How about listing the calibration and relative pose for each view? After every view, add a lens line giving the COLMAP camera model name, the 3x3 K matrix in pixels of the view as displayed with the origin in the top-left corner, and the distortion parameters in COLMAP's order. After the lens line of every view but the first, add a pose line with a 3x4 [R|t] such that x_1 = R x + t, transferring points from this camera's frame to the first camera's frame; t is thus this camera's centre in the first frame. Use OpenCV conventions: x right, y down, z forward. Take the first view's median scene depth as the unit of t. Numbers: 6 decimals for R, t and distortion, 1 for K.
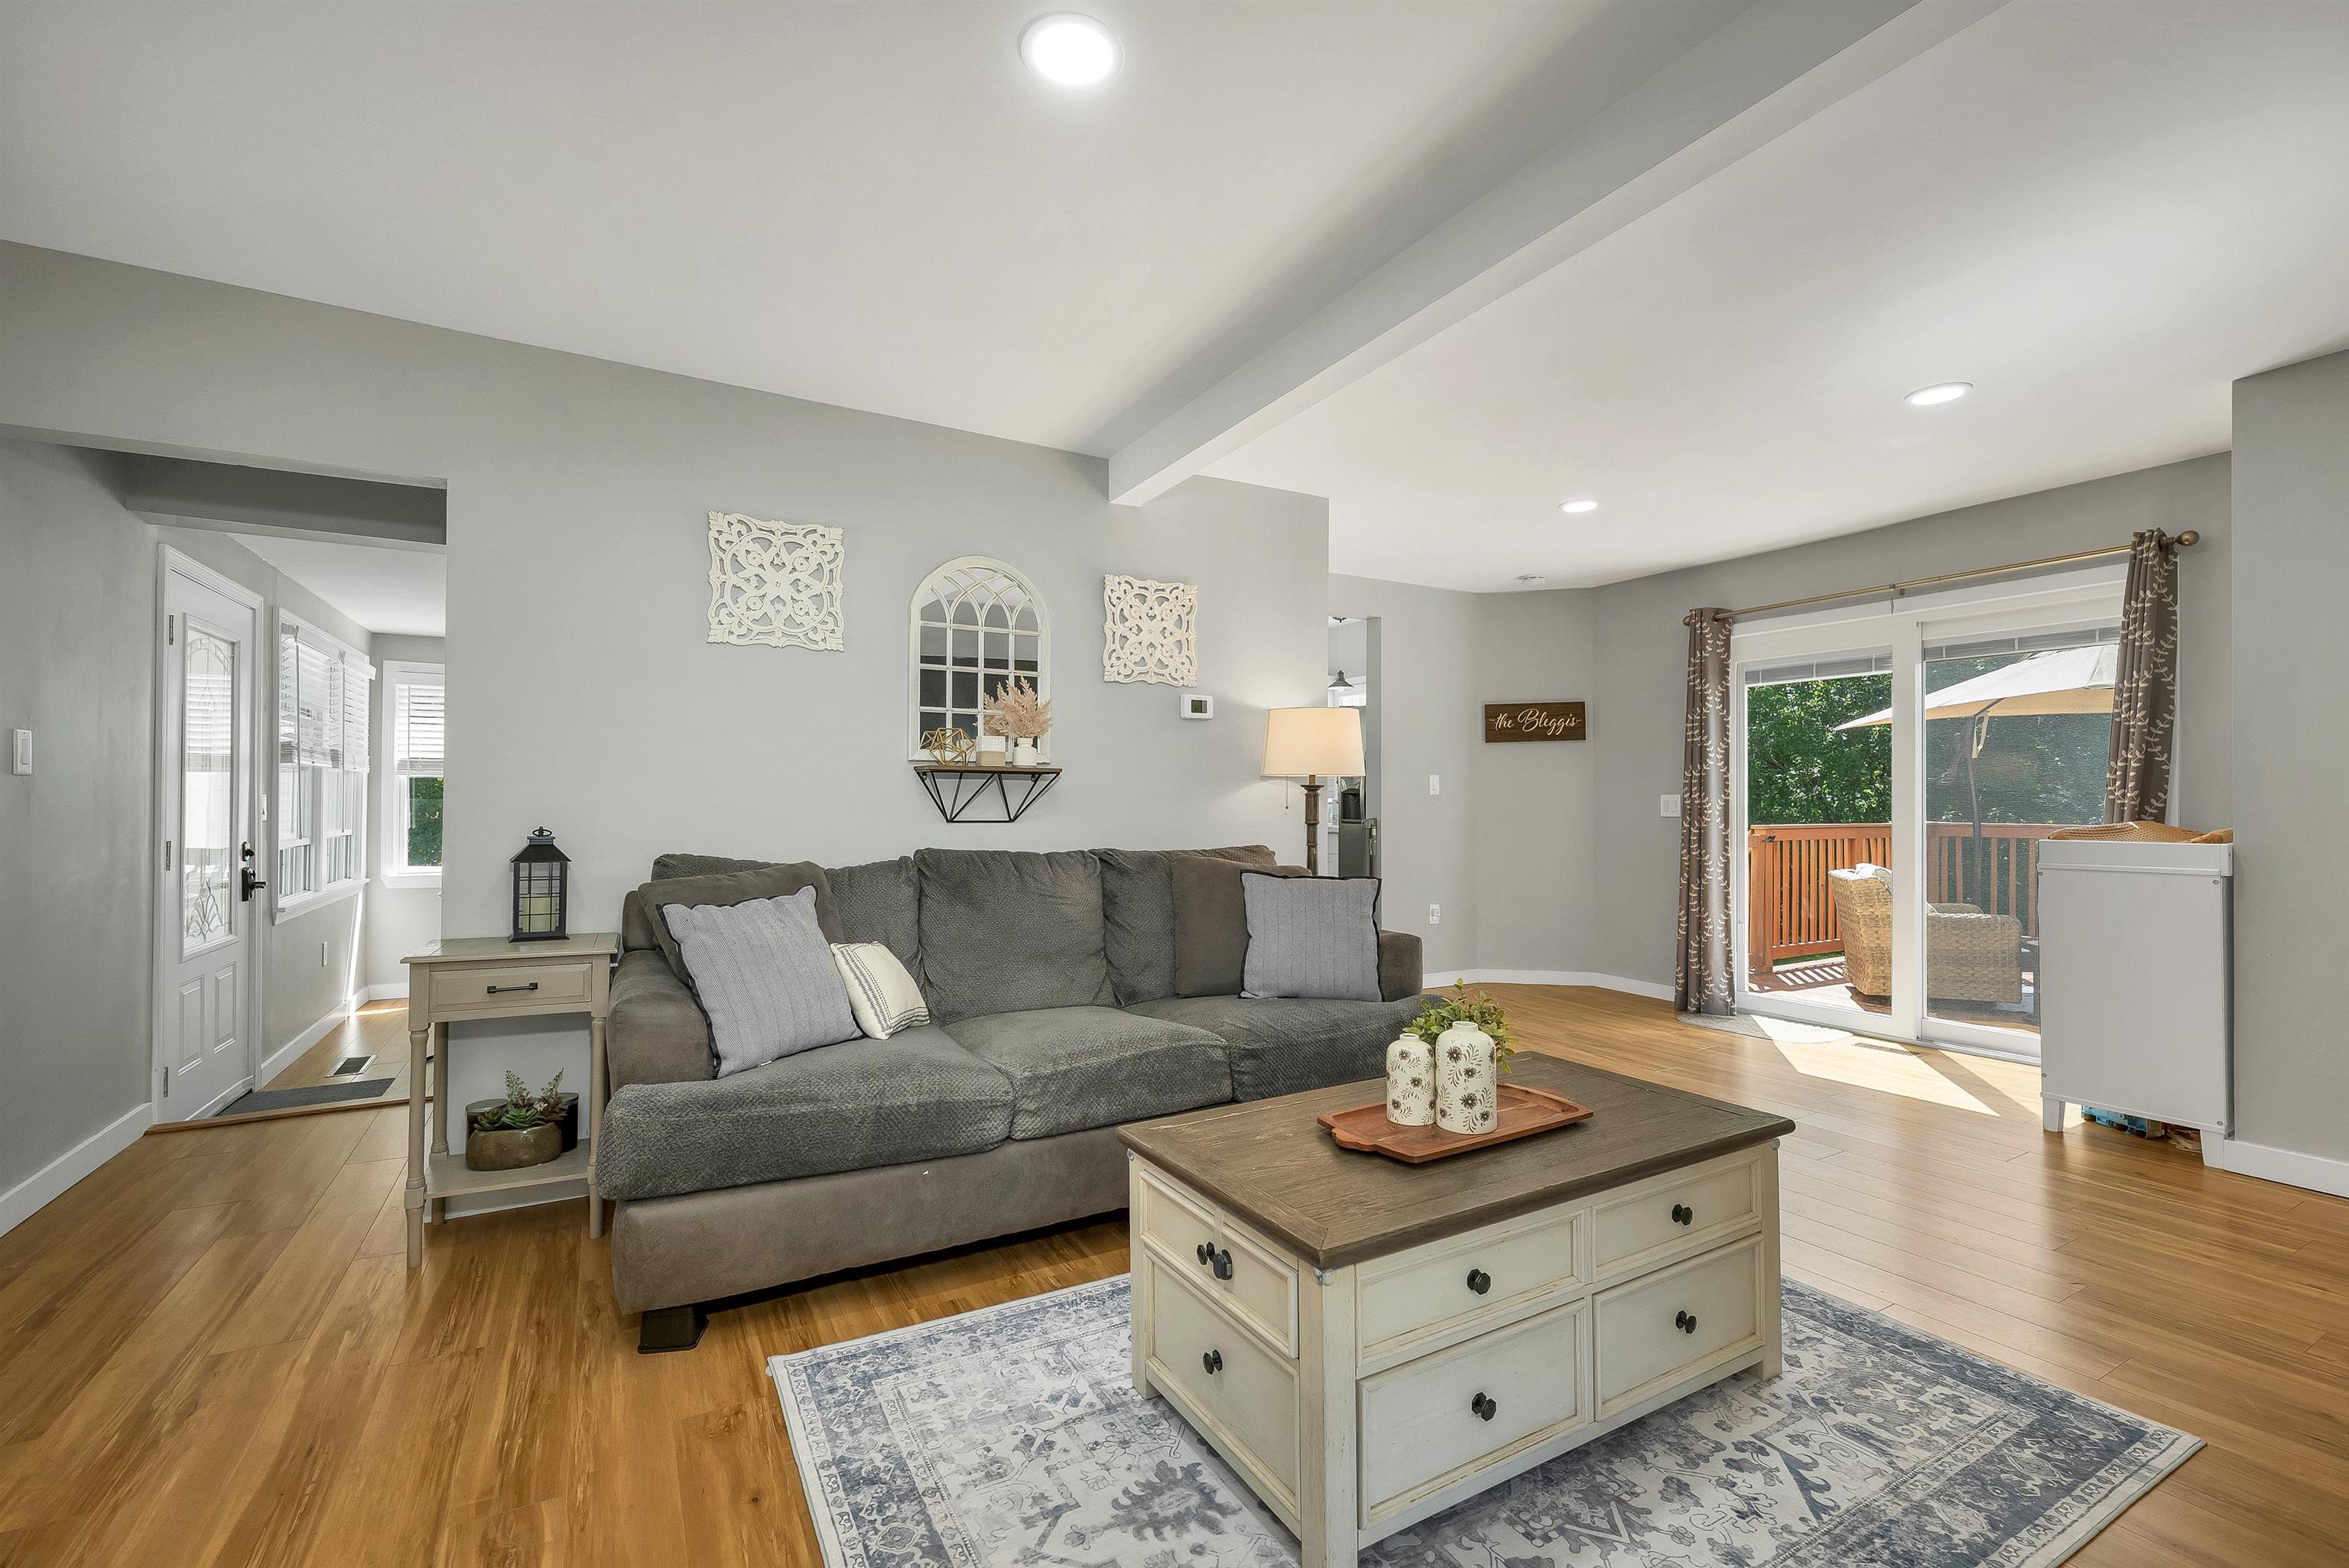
lens RADIAL K [[988.4, 0, 1176.3], [0, 988.4, 807.3], [0, 0, 1]] dist [-0.001715, 0.002651]
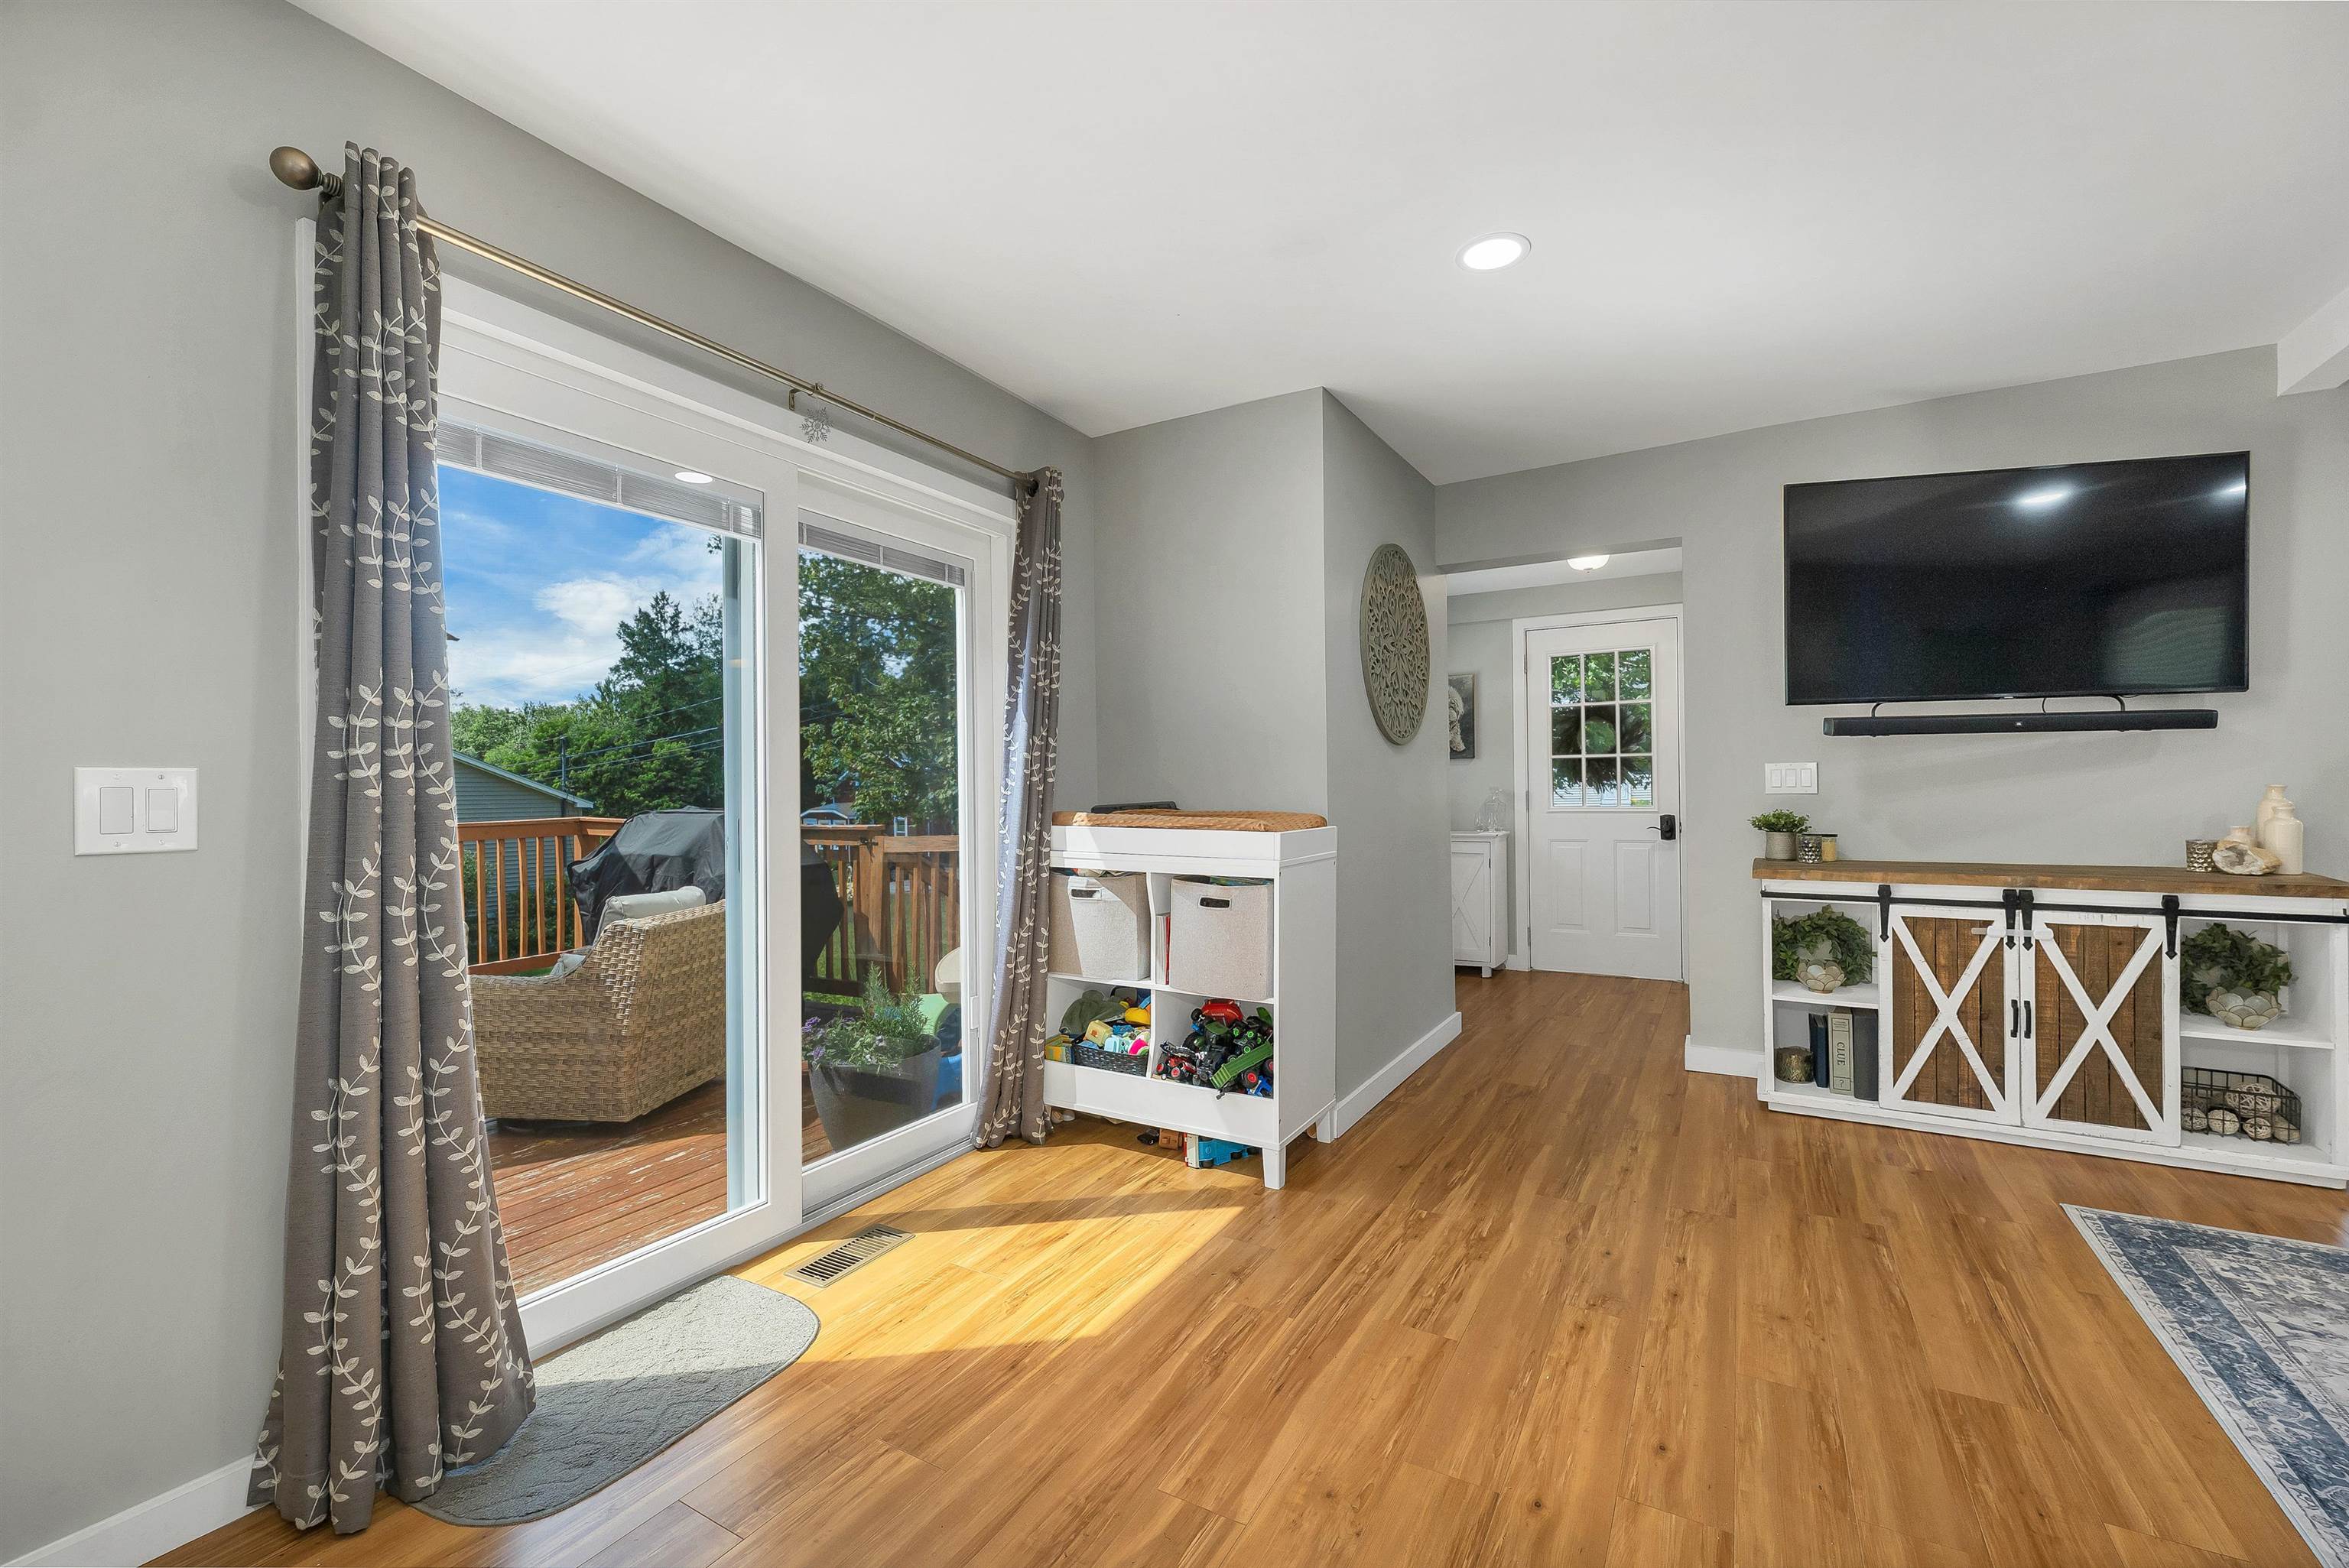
lens RADIAL K [[988.4, 0, 1177.5], [0, 988.4, 779.7], [0, 0, 1]] dist [-0.001715, 0.002651]
pose [[-0.517182, 0.016279, 0.855721, 0.246043], [0.016595, 0.999822, -0.008990, -0.004416], [-0.855715, 0.009551, -0.517360, 1.623282]]
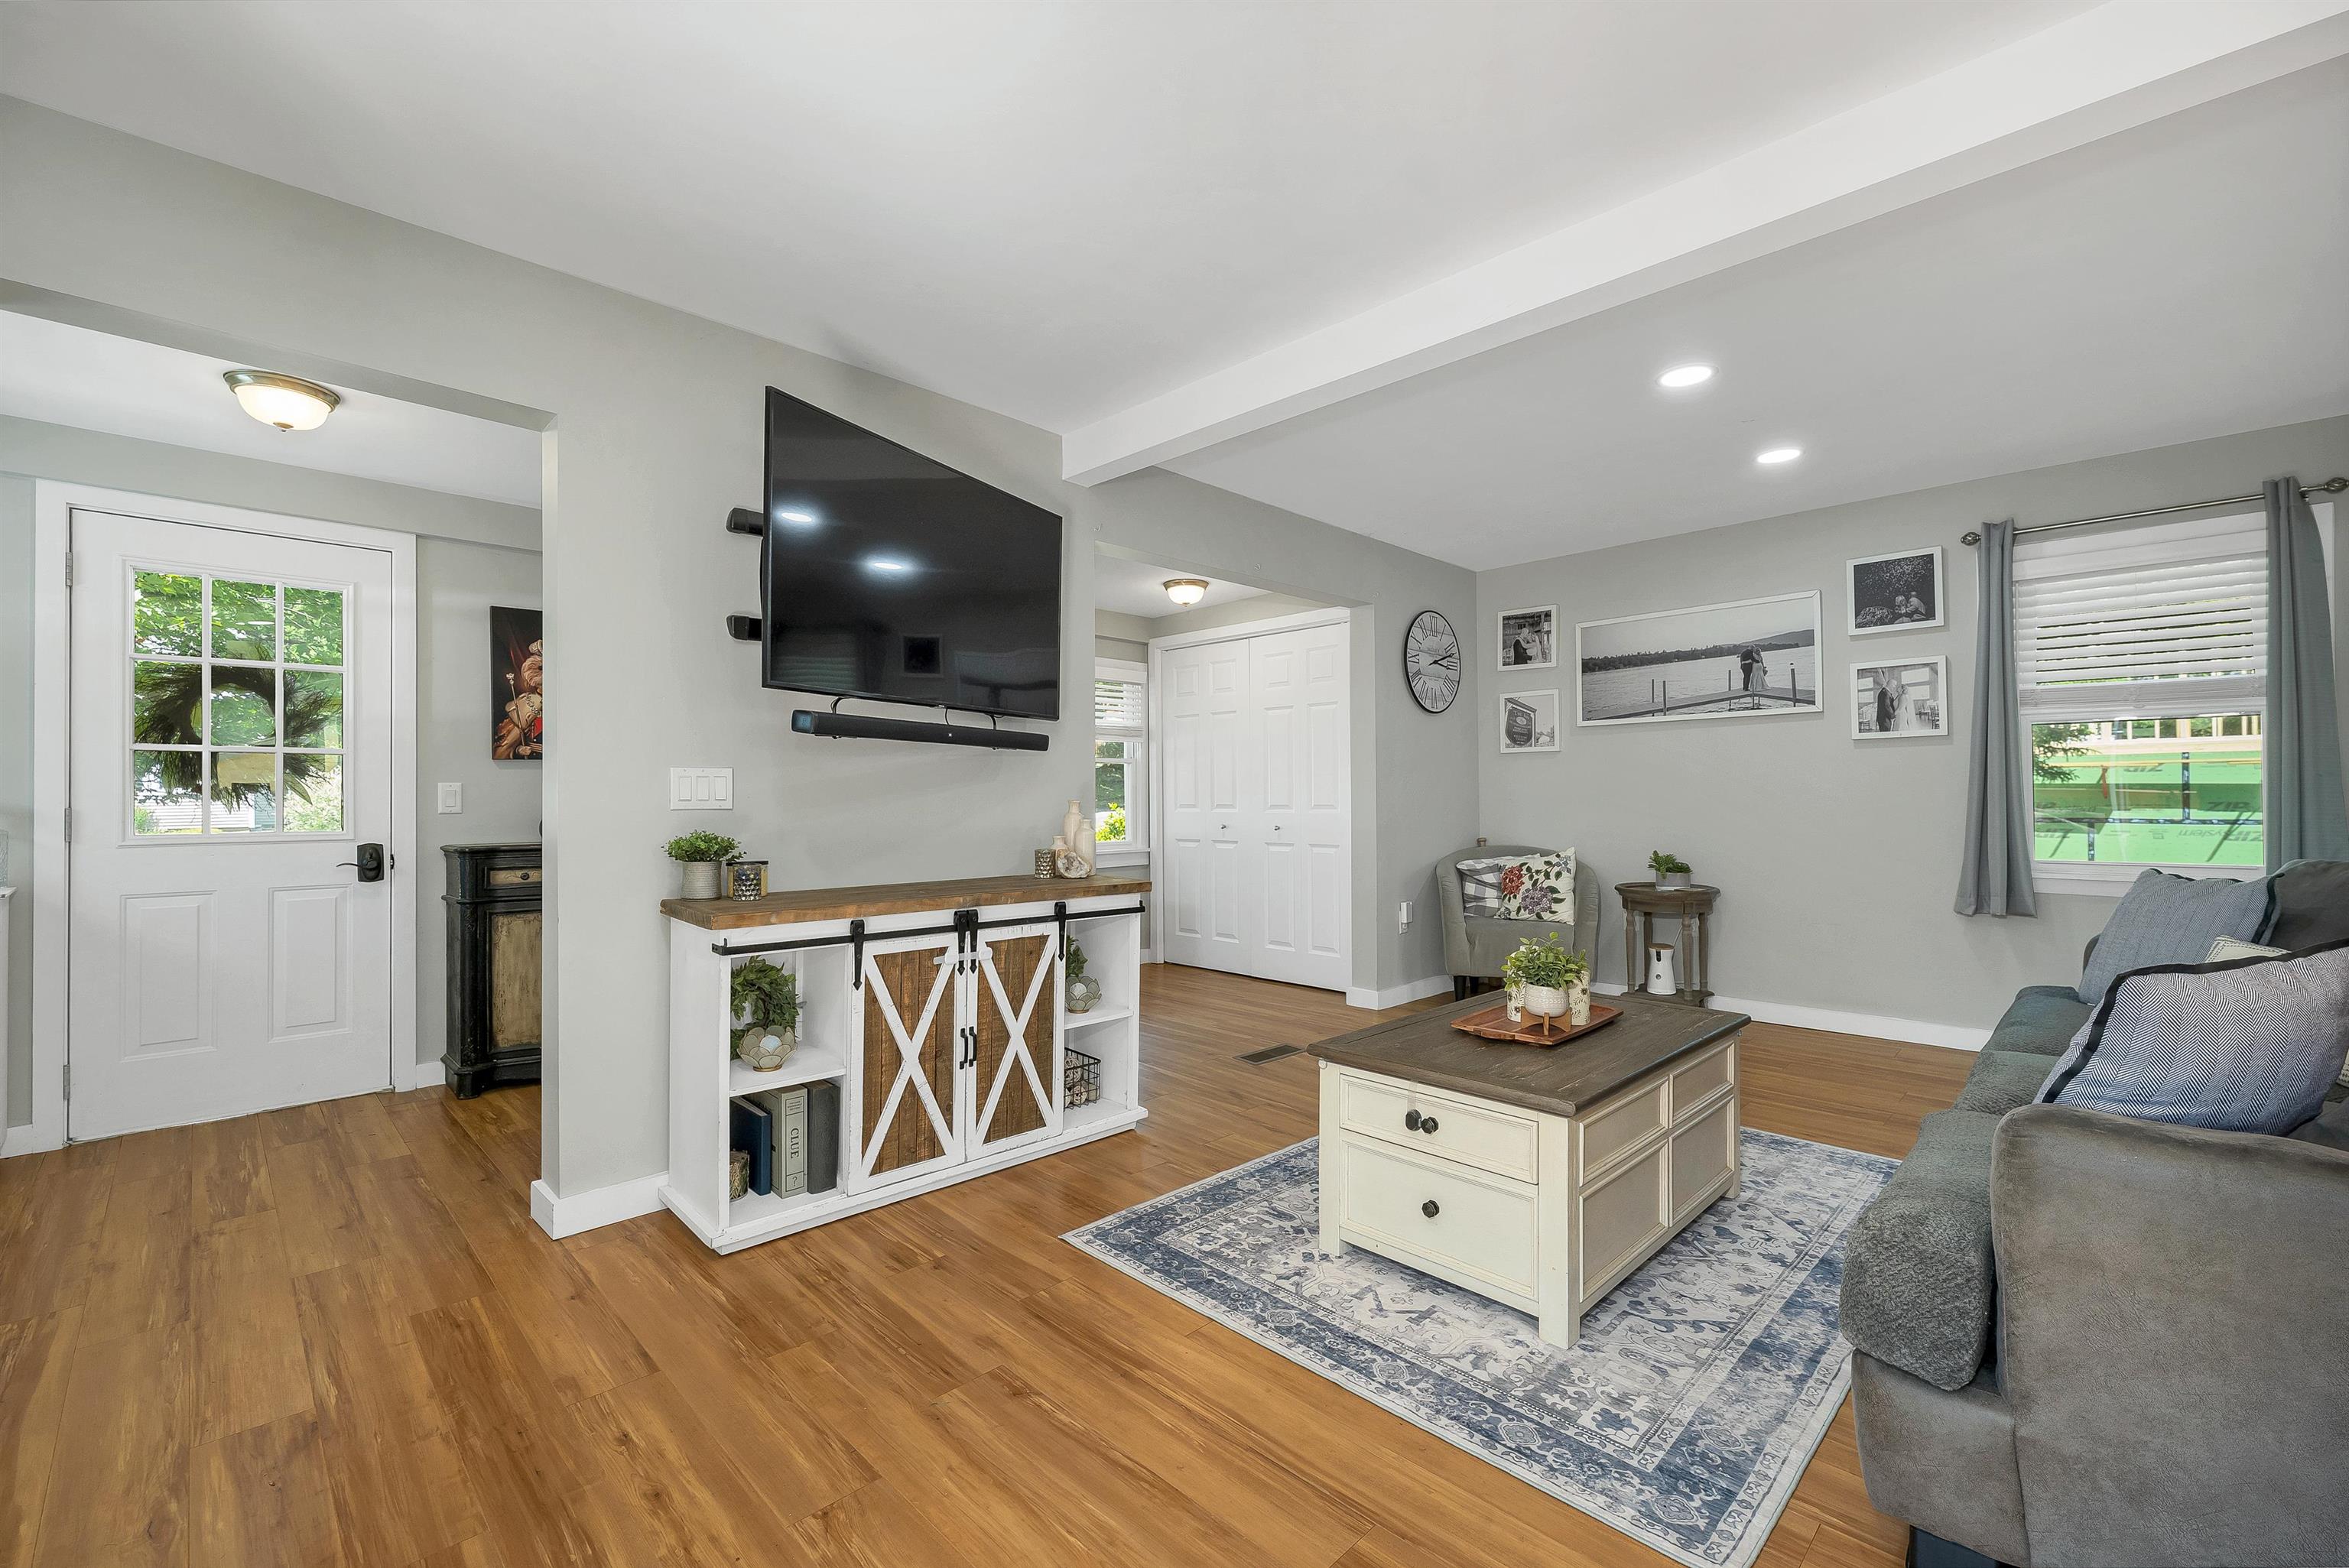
lens RADIAL K [[988.4, 0, 1166.7], [0, 988.4, 784.3], [0, 0, 1]] dist [-0.001715, 0.002651]
pose [[-0.963586, 0.001442, -0.267396, 0.709793], [0.003886, 0.999955, -0.008614, 0.000773], [0.267372, -0.009339, -0.963548, 1.352040]]
